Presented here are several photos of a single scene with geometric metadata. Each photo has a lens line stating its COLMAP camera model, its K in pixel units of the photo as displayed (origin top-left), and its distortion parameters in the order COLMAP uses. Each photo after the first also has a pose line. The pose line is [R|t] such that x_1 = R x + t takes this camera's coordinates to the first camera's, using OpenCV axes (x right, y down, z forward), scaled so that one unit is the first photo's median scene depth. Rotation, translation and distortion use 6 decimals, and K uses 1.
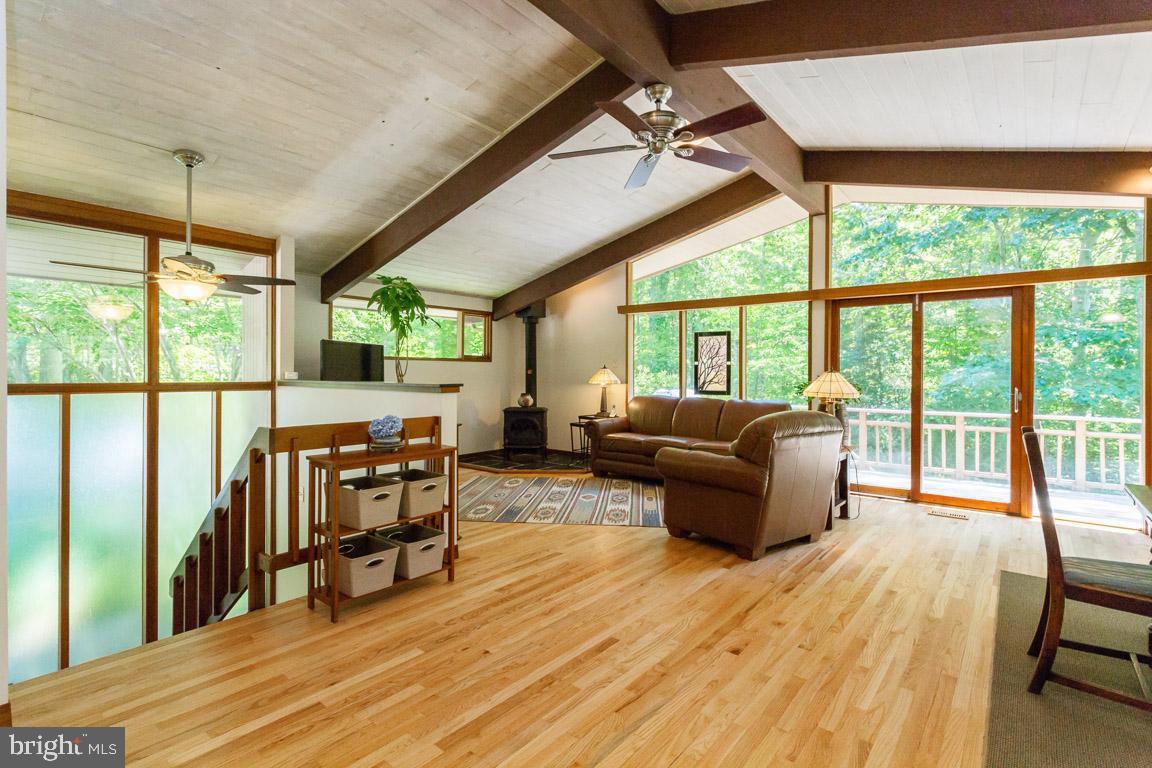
lens RADIAL K [[549.1, 0, 587.1], [0, 549.1, 374.8], [0, 0, 1]] dist [-0.001732, -0.000401]
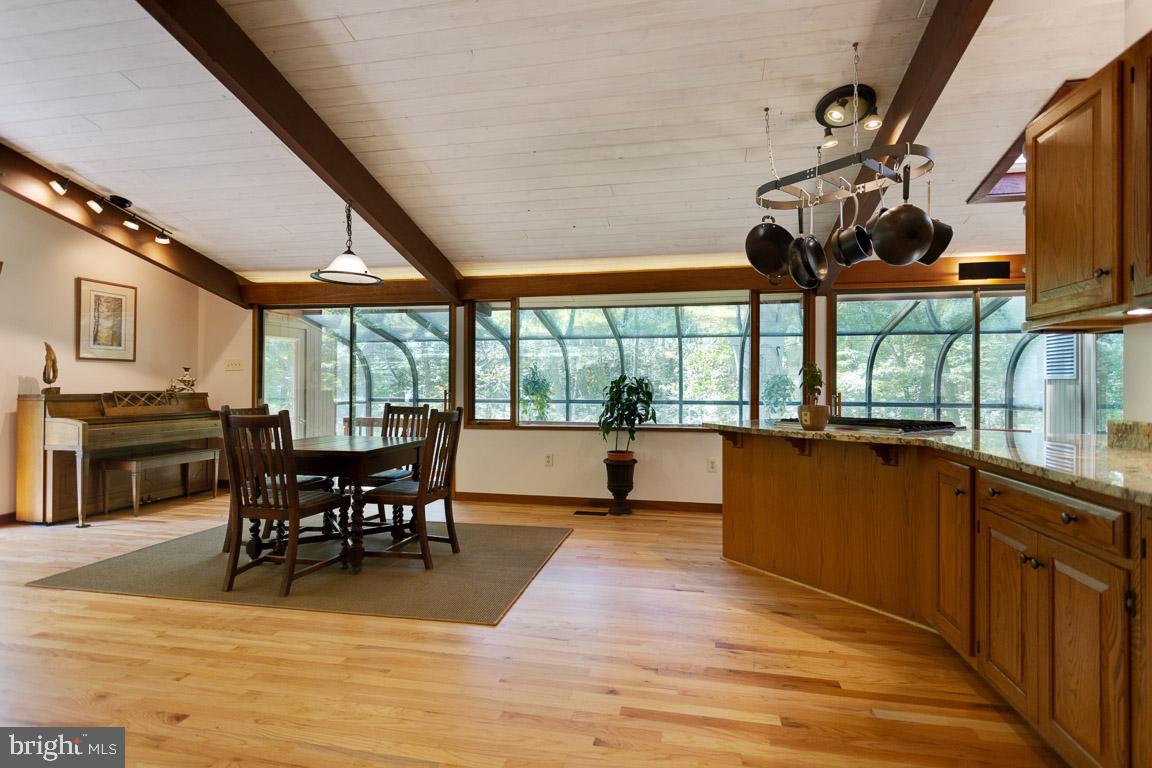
lens RADIAL K [[548.8, 0, 583.7], [0, 548.8, 383.7], [0, 0, 1]] dist [0.000646, -0.000035]
pose [[-0.467248, -0.006053, 0.884106, -0.337929], [-0.003949, 0.999981, 0.004760, 0.011753], [-0.884117, -0.001268, -0.467263, 0.423179]]
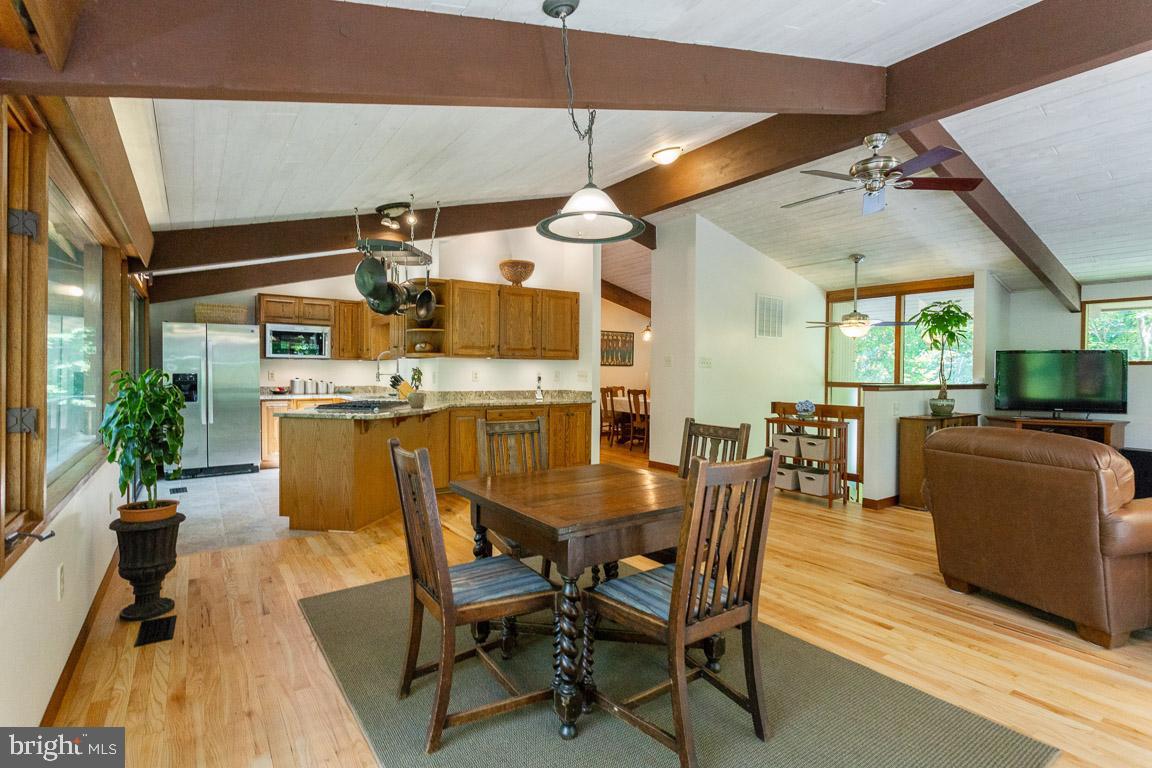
lens RADIAL K [[554.8, 0, 580.6], [0, 554.8, 379.0], [0, 0, 1]] dist [-0.001877, 0.001250]
pose [[-0.275549, 0.004271, -0.961278, 0.974188], [-0.013659, 0.999872, 0.008358, -0.000870], [0.961190, 0.015433, -0.275455, 0.483825]]
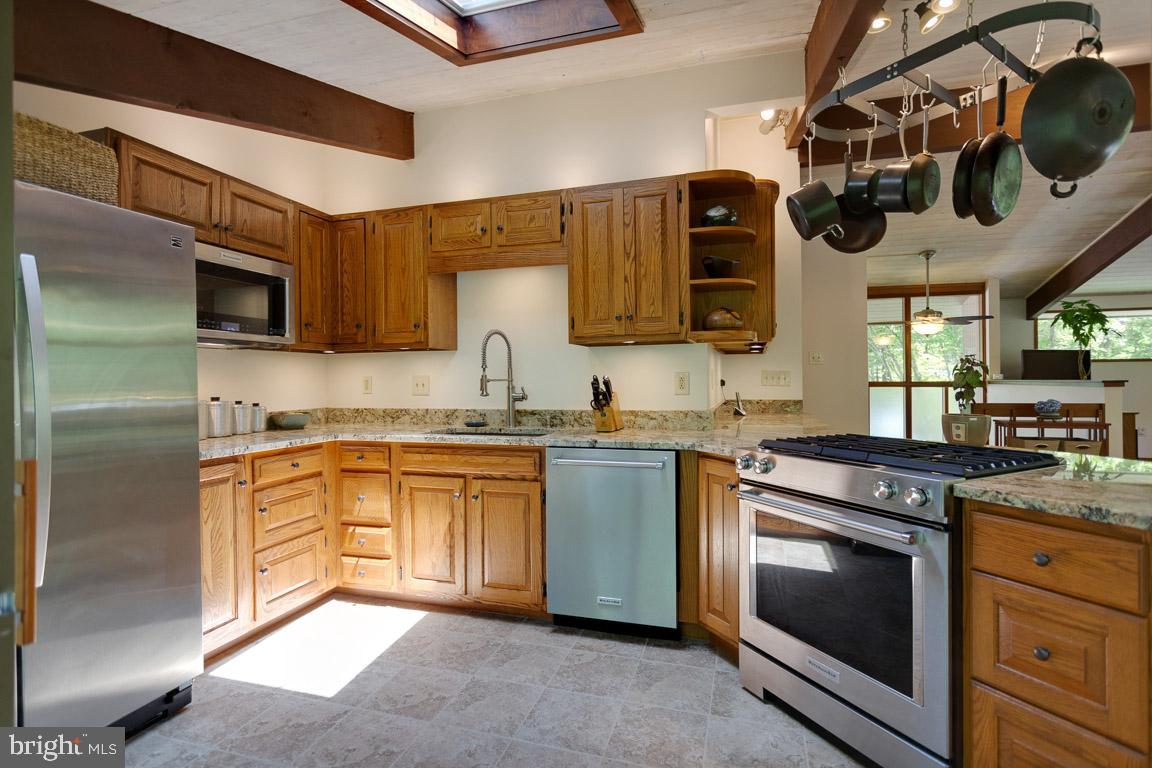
lens RADIAL K [[546.1, 0, 583.4], [0, 546.1, 378.9], [0, 0, 1]] dist [0.002653, 0.000268]
pose [[0.377100, -0.010076, -0.926118, 0.373751], [0.007791, 0.999940, -0.007706, 0.009683], [0.926140, -0.004309, 0.377156, -0.535226]]
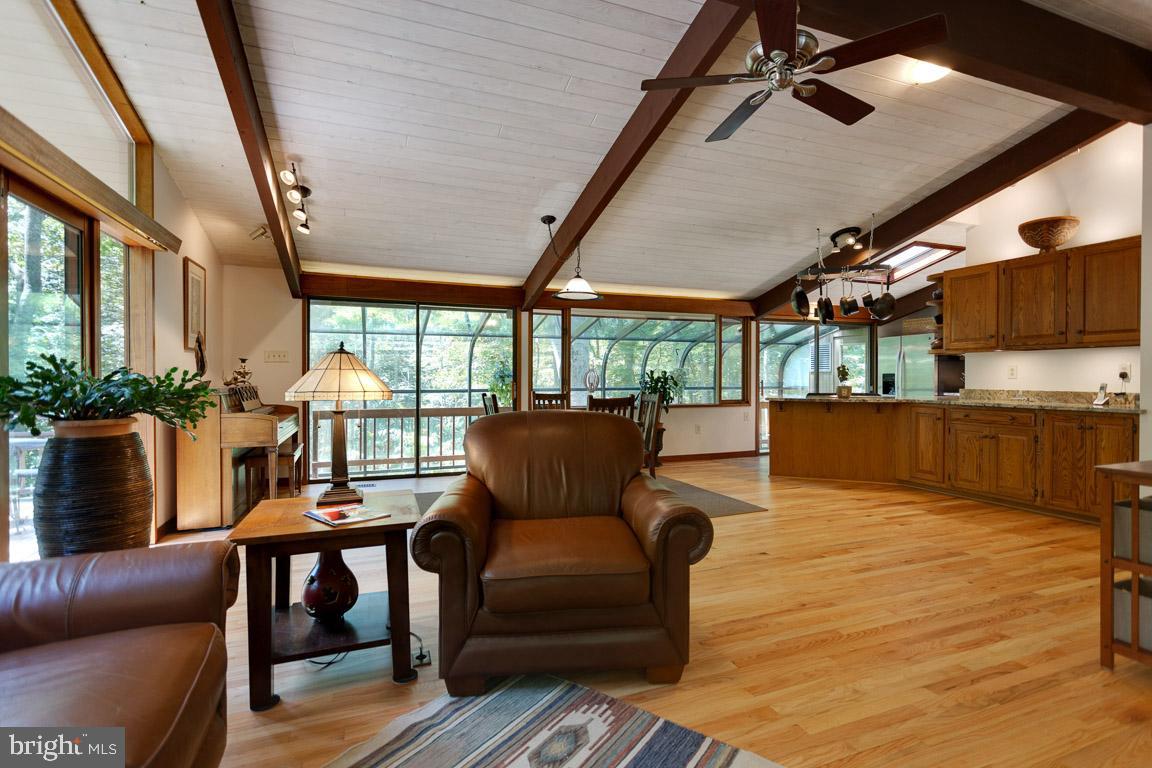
lens RADIAL K [[546.1, 0, 583.4], [0, 546.1, 378.9], [0, 0, 1]] dist [0.002653, 0.000268]
pose [[-0.870866, -0.008238, 0.491451, -0.011380], [-0.004599, 0.999952, 0.008612, 0.013627], [-0.491499, 0.005239, -0.870863, 1.237374]]
